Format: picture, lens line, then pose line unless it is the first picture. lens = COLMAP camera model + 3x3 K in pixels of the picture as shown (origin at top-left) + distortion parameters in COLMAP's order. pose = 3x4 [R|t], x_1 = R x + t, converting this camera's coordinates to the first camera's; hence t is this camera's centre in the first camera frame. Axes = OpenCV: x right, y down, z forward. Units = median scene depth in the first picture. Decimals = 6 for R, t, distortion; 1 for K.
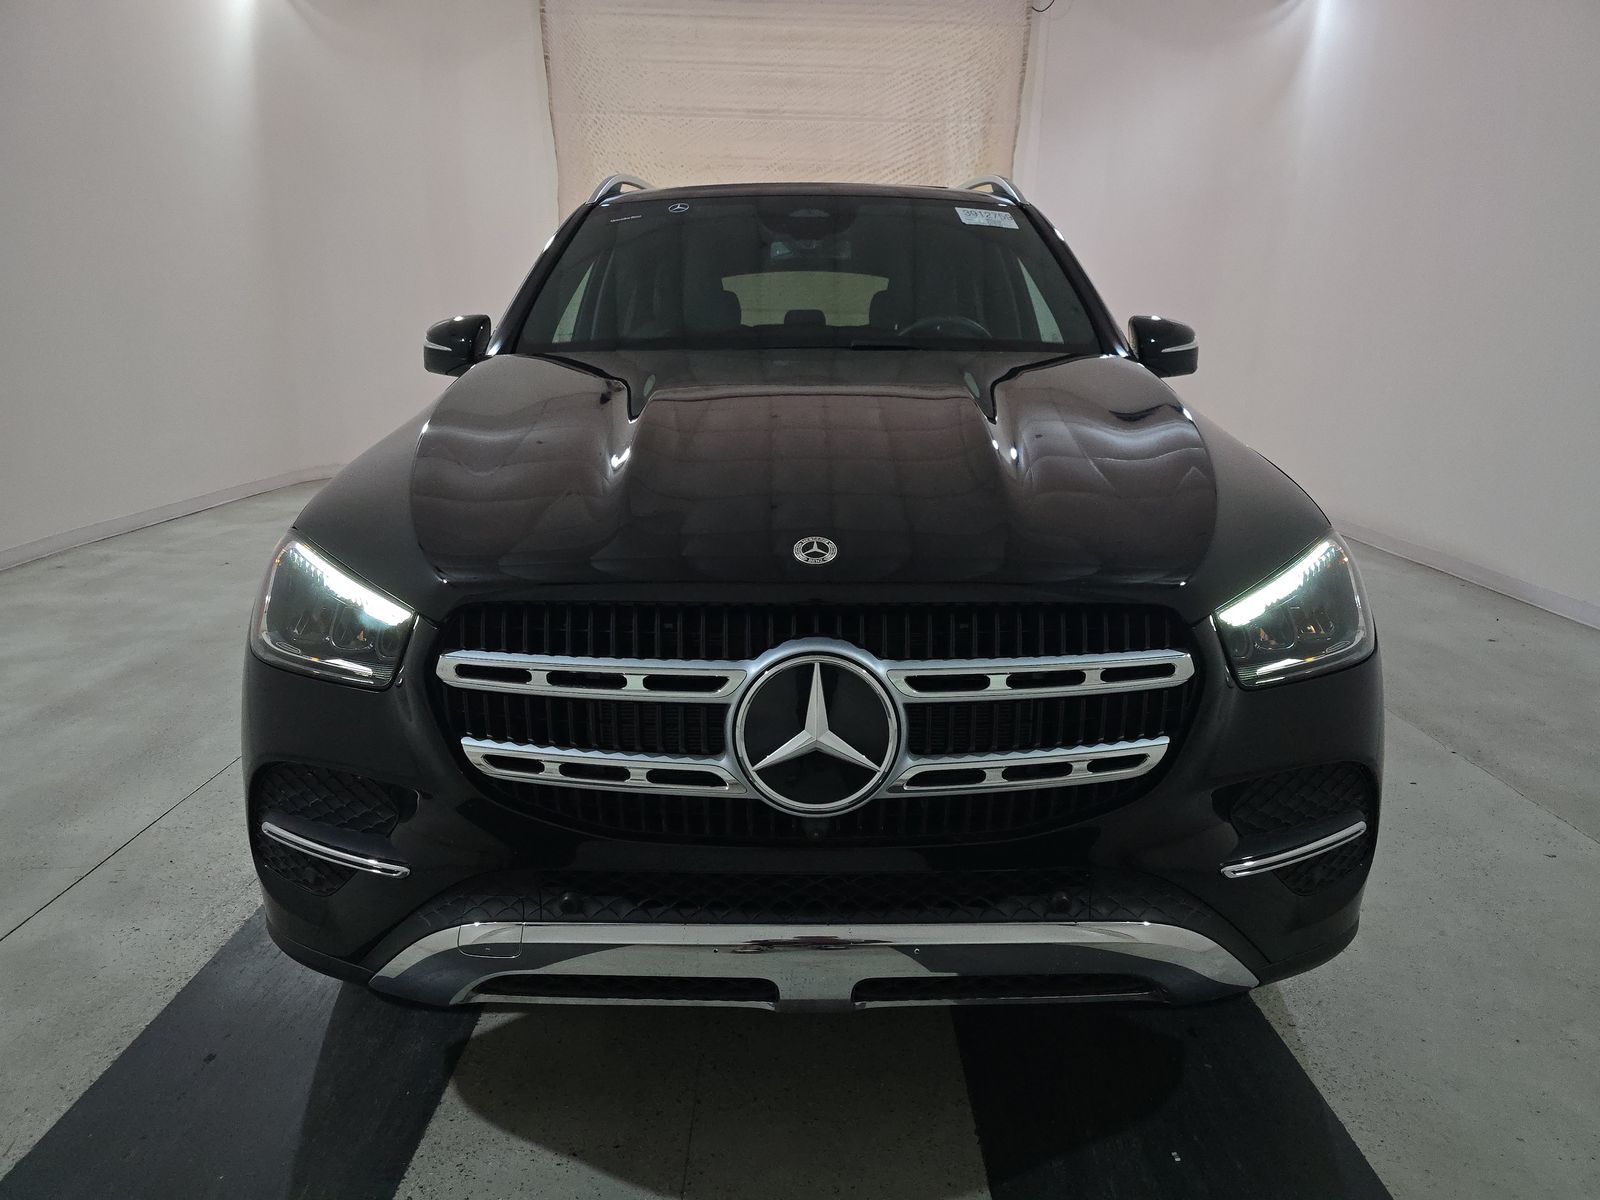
lens RADIAL K [[1068.4, 0, 792.2], [0, 1068.4, 600.4], [0, 0, 1]] dist [0.037355, -0.025723]
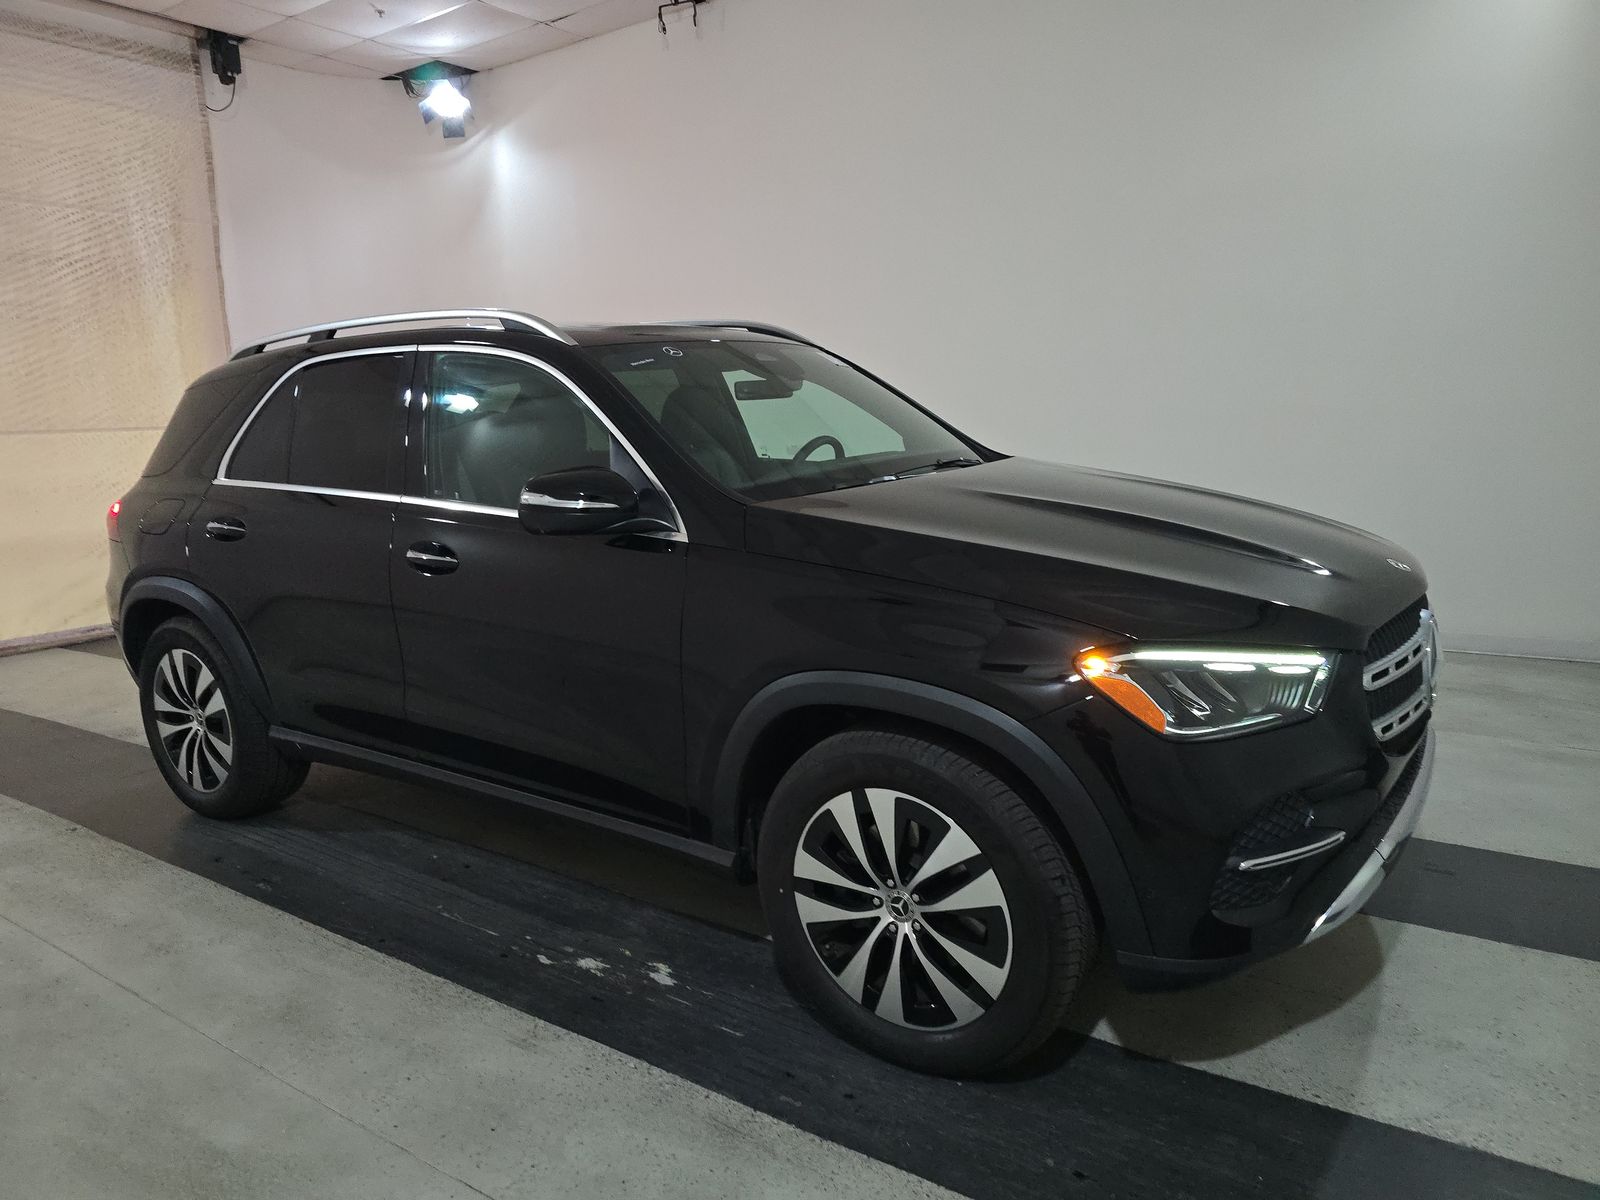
lens RADIAL K [[1068.4, 0, 813.6], [0, 1068.4, 592.9], [0, 0, 1]] dist [0.037355, -0.025723]
pose [[0.569045, -0.180260, 0.802306, -0.299145], [0.248260, 0.967810, 0.041364, -0.047878], [-0.783936, 0.175642, 0.595478, 0.101737]]
